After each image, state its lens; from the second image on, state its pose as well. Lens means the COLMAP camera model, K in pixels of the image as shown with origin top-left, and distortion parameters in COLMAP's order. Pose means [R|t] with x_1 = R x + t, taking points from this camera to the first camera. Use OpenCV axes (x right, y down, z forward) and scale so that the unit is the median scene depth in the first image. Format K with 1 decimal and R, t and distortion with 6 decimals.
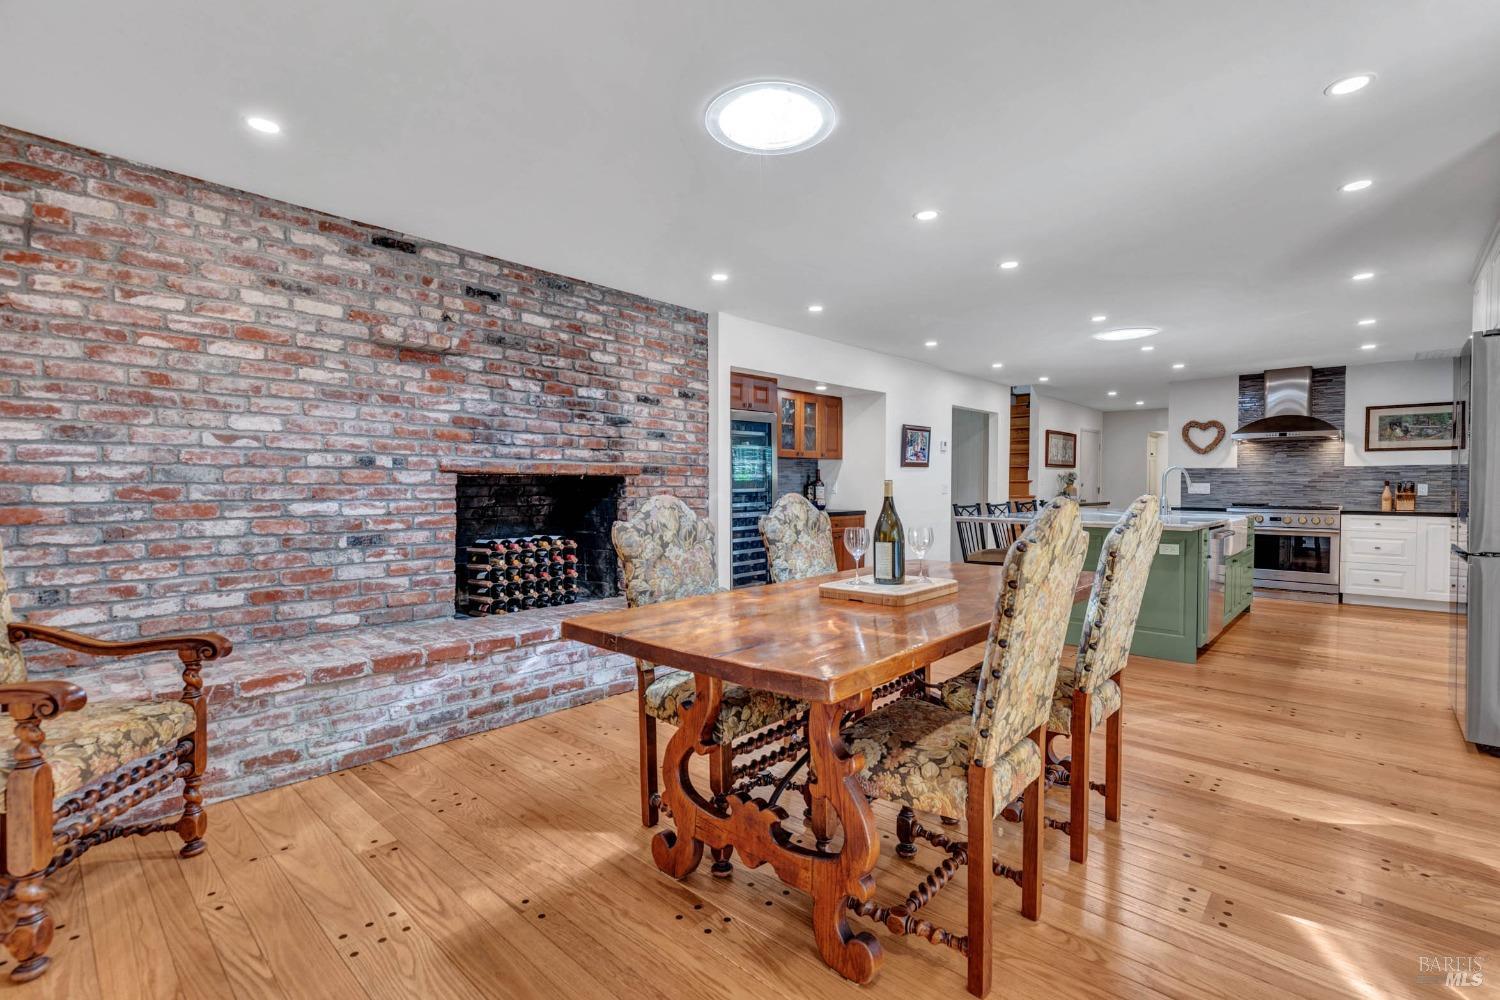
lens RADIAL K [[692.2, 0, 752.0], [0, 692.2, 489.5], [0, 0, 1]] dist [-0.001280, -0.000495]
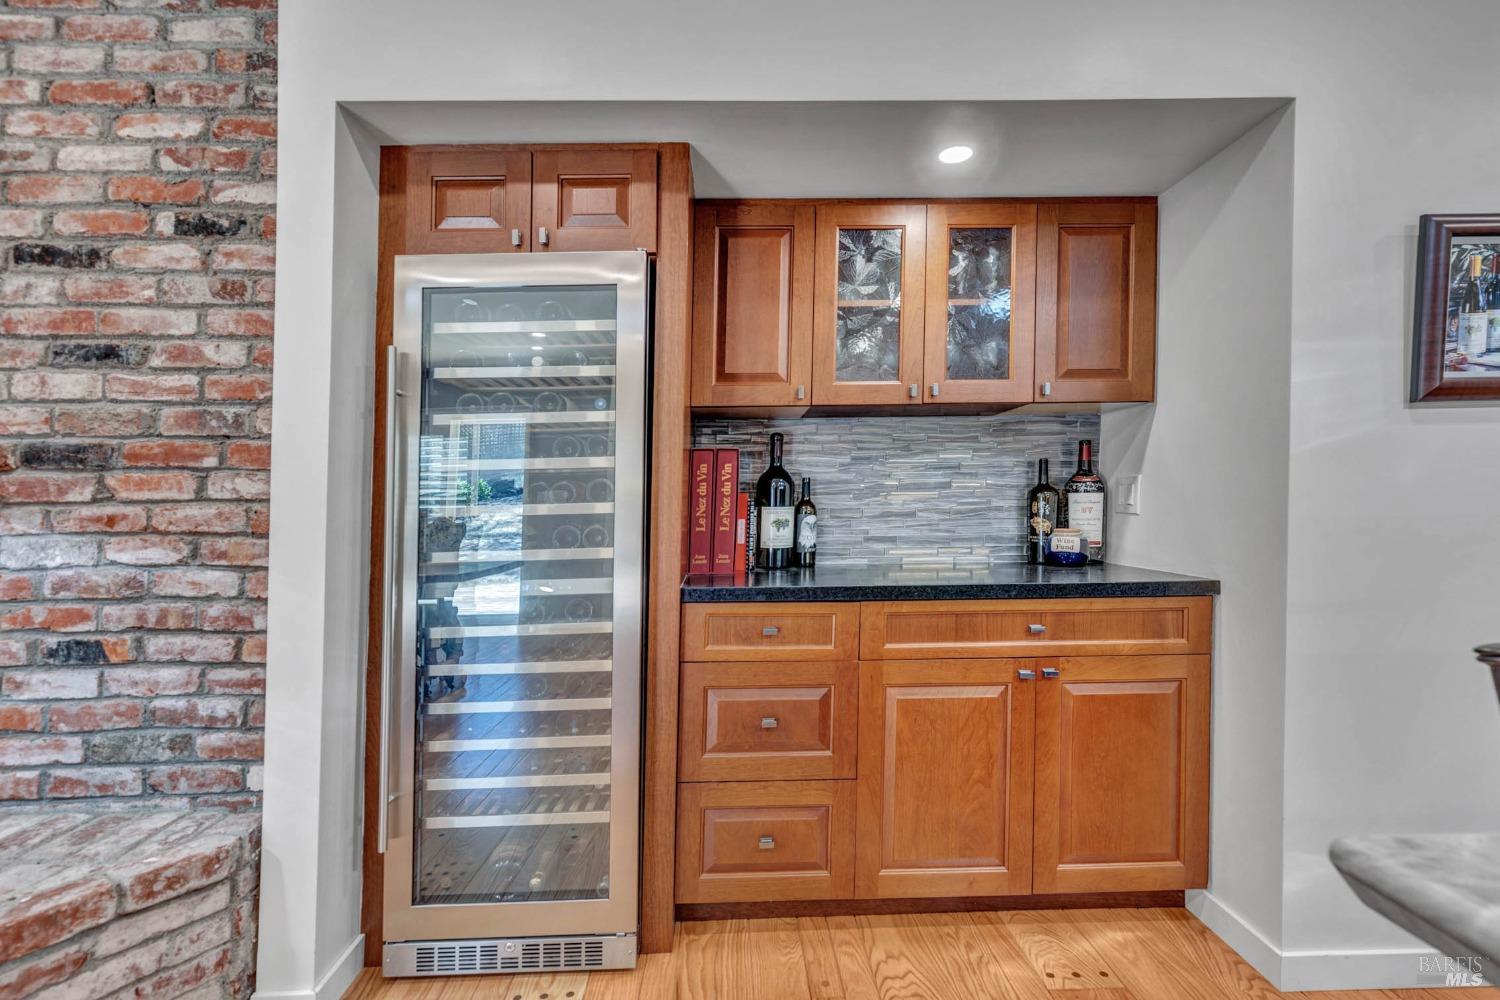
lens RADIAL K [[692.2, 0, 749.6], [0, 692.2, 498.5], [0, 0, 1]] dist [-0.001280, -0.000495]
pose [[0.689095, -0.012490, -0.724564, 0.353230], [0.008212, 0.999922, -0.009426, -0.000916], [0.724625, 0.000545, 0.689143, 1.050991]]
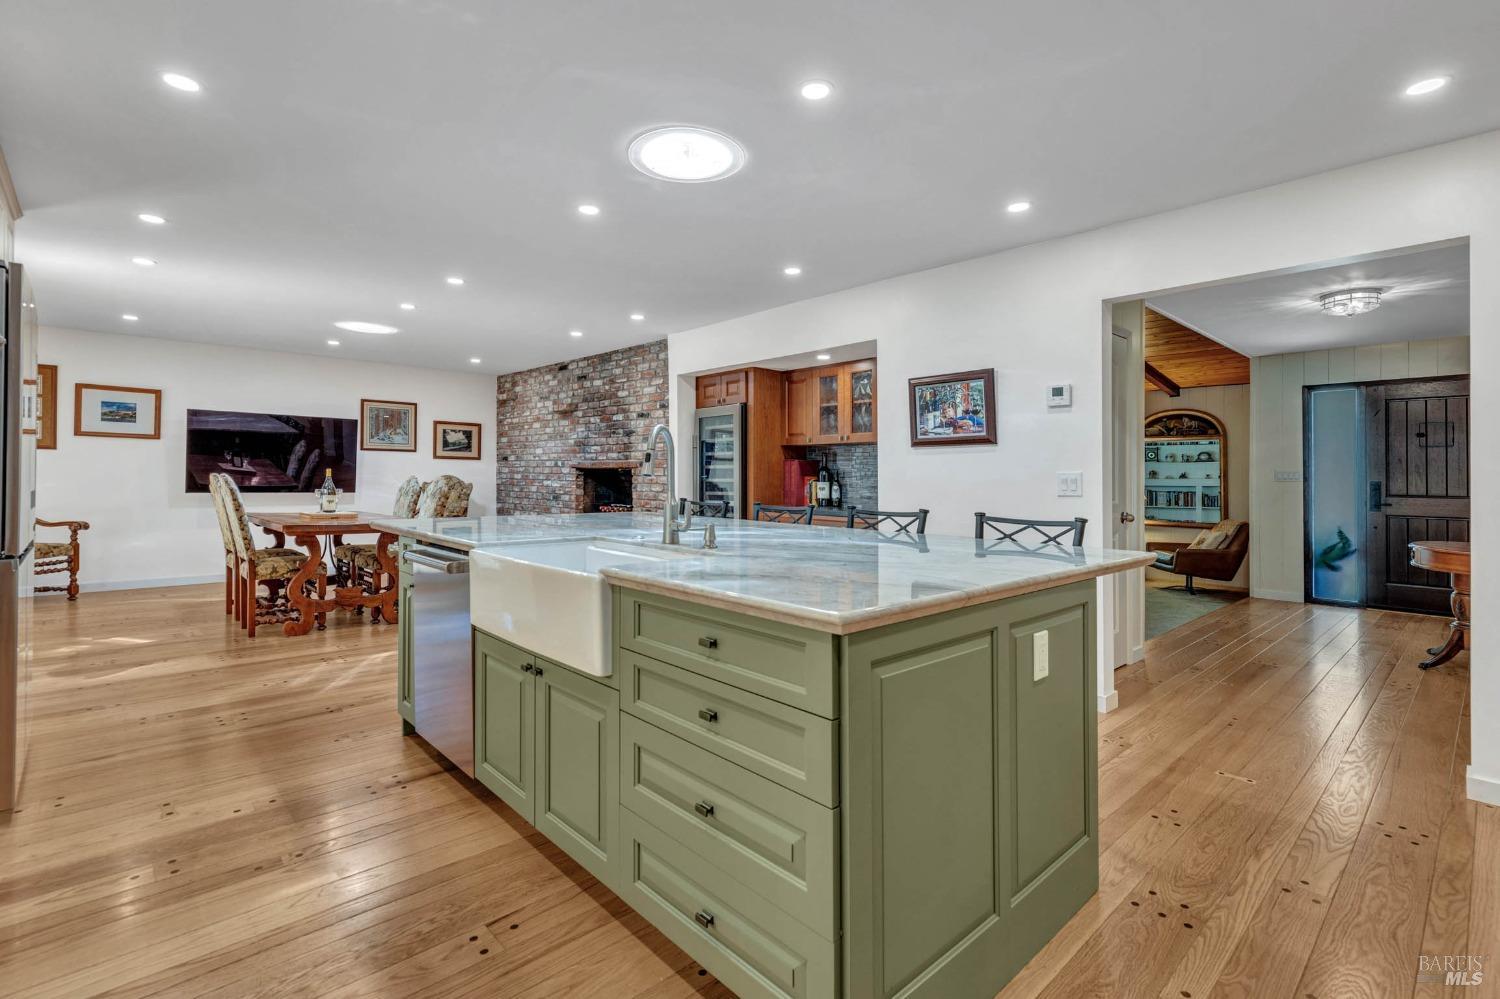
lens RADIAL K [[692.2, 0, 762.3], [0, 692.2, 478.9], [0, 0, 1]] dist [-0.001280, -0.000495]
pose [[-0.080539, -0.000346, -0.996751, 1.301482], [-0.019245, 0.999814, 0.001207, -0.004391], [0.996566, 0.019279, -0.080530, 1.415289]]
